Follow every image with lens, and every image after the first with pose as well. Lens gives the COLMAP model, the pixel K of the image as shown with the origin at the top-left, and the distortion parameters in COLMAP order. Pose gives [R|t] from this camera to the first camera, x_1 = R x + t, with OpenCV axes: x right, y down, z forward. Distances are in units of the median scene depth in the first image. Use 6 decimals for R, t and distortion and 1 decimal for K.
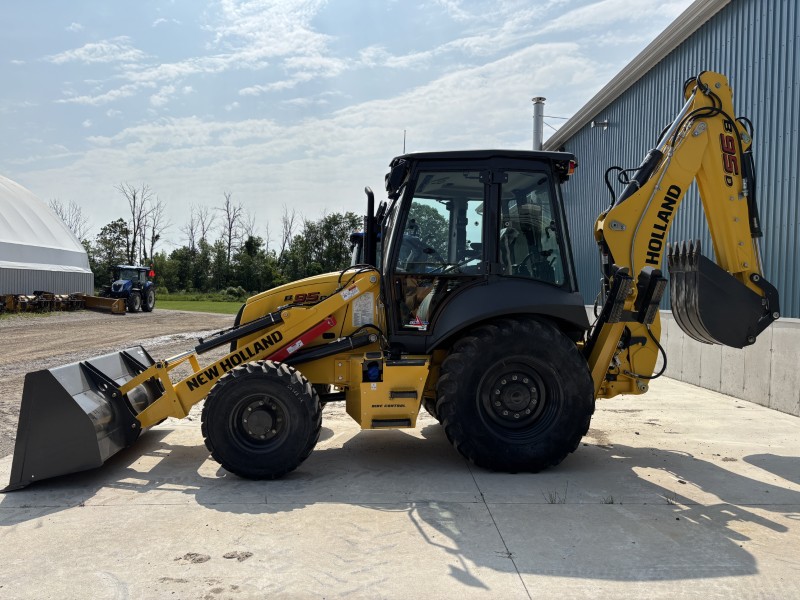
lens RADIAL K [[602.6, 0, 392.7], [0, 602.6, 299.0], [0, 0, 1]] dist [0.019772, 0.002307]
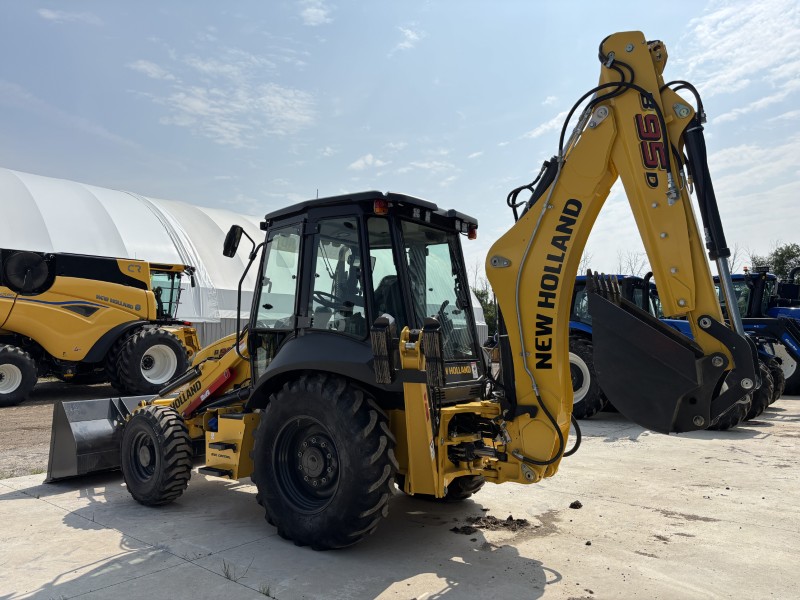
lens RADIAL K [[637.7, 0, 400.0], [0, 637.7, 300.0], [0, 0, 1]] dist [0.016161, -0.005269]
pose [[0.749631, -0.050222, -0.659948, 0.922075], [-0.004377, 0.996719, -0.080822, -0.003852], [0.661842, 0.063475, 0.746951, 0.335860]]
